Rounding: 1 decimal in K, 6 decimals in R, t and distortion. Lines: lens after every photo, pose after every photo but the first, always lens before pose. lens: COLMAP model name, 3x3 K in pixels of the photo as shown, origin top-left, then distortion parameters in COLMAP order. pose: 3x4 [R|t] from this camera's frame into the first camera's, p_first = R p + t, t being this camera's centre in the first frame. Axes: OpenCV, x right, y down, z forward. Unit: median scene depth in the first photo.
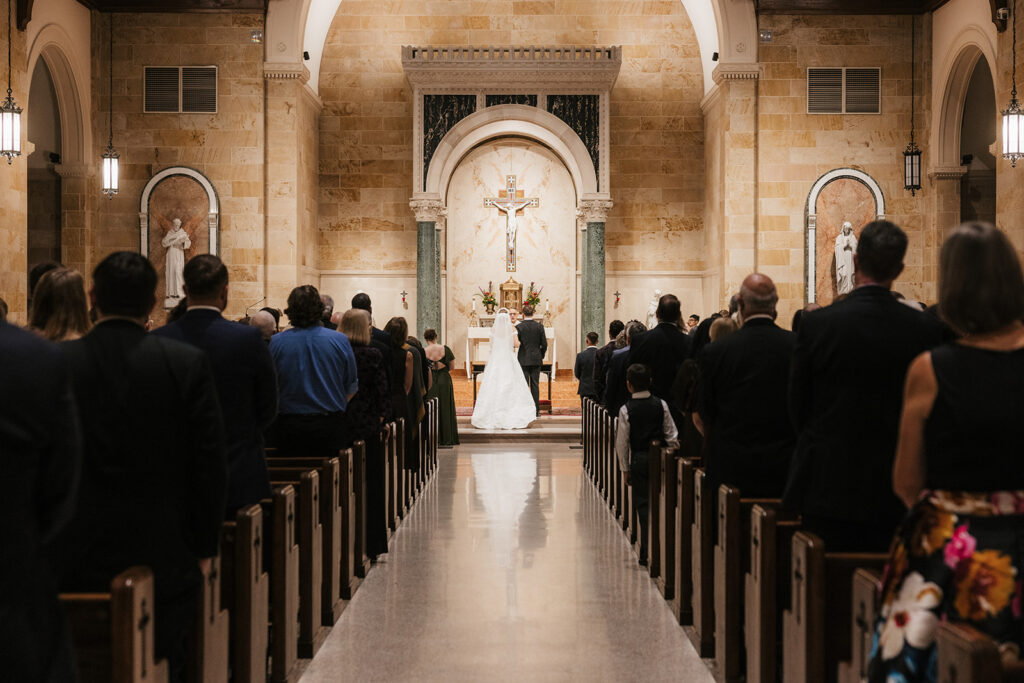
lens RADIAL K [[1542.2, 0, 493.8], [0, 1542.2, 332.3], [0, 0, 1]] dist [0.060968, 0.000000]
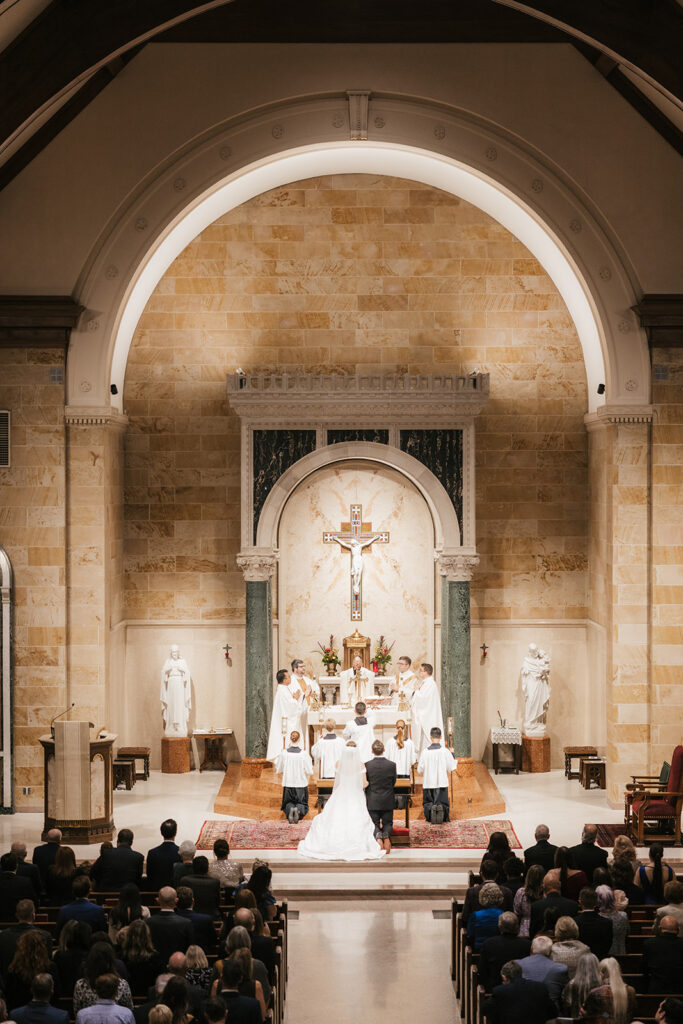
lens RADIAL K [[2068.4, 0, 314.9], [0, 2068.4, 516.8], [0, 0, 1]] dist [0.067059, 0.000000]
pose [[0.999992, -0.003709, 0.001794, -0.012980], [0.003667, 0.999735, 0.022708, -0.121725], [-0.001878, -0.022701, 0.999741, -0.112894]]
